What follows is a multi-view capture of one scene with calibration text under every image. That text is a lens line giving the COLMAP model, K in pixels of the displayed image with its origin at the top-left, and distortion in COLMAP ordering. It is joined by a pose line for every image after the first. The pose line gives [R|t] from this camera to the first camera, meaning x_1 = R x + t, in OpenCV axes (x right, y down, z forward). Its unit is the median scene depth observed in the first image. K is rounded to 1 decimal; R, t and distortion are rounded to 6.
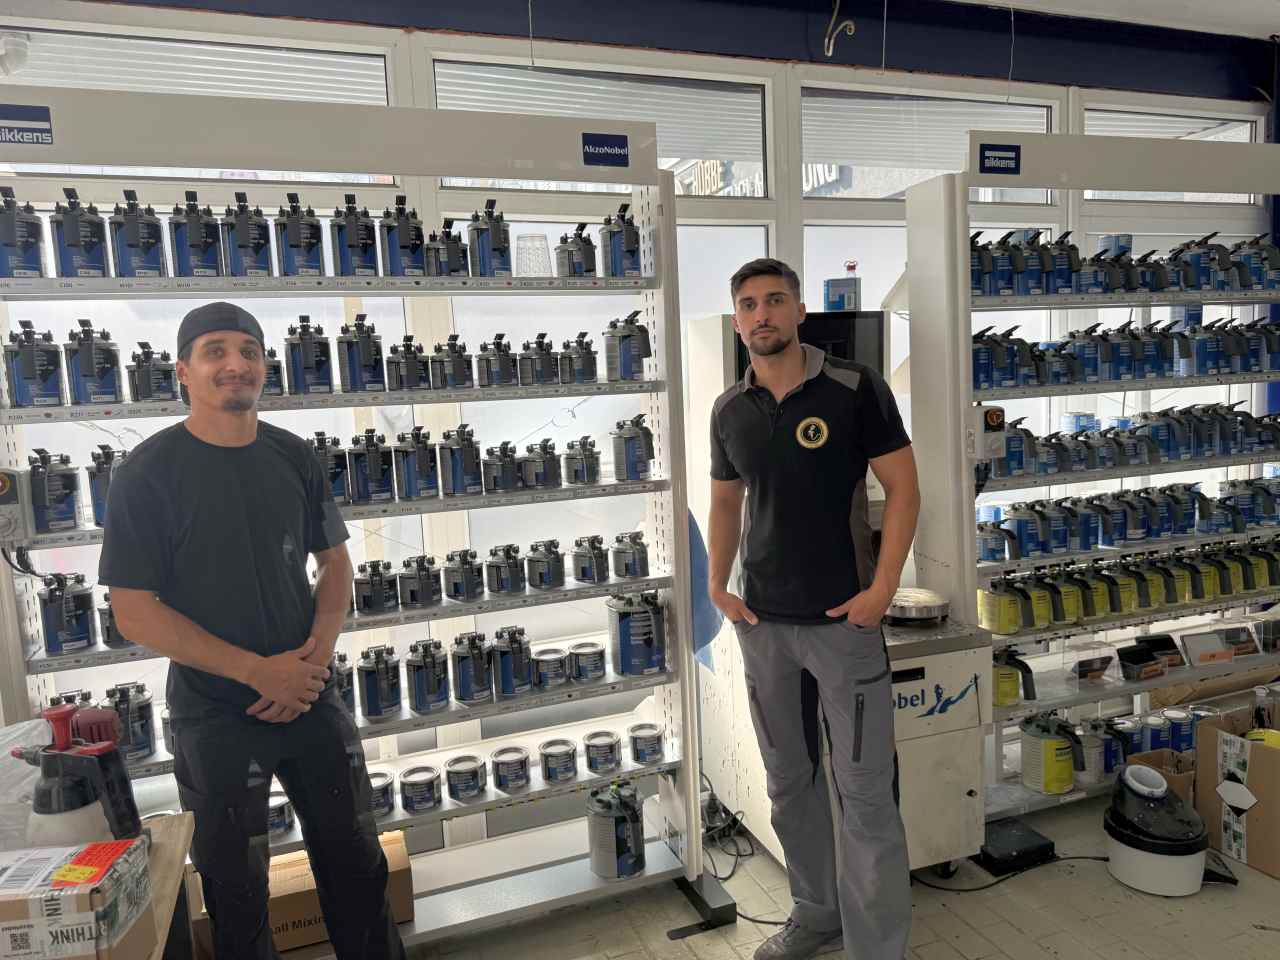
lens RADIAL K [[919.3, 0, 651.1], [0, 919.3, 483.8], [0, 0, 1]] dist [0.068554, -0.085936]
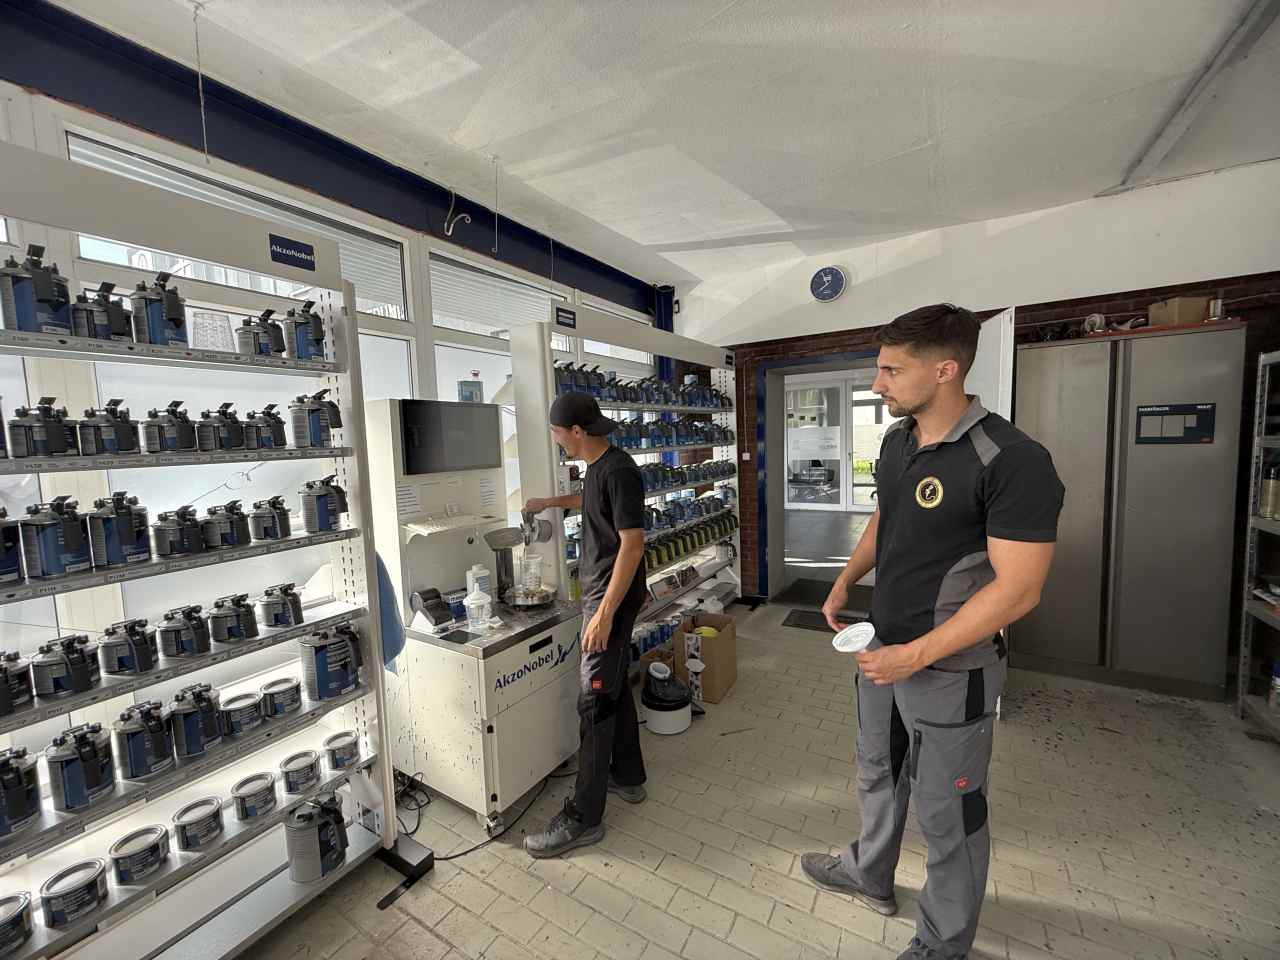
lens RADIAL K [[508.9, 0, 639.9], [0, 508.9, 475.7], [0, 0, 1]] dist [-0.009980, 0.000798]
pose [[0.786904, -0.029346, 0.616377, -0.099493], [0.069244, 0.996759, -0.040945, -0.020512], [-0.613178, 0.074900, 0.786386, 0.233621]]
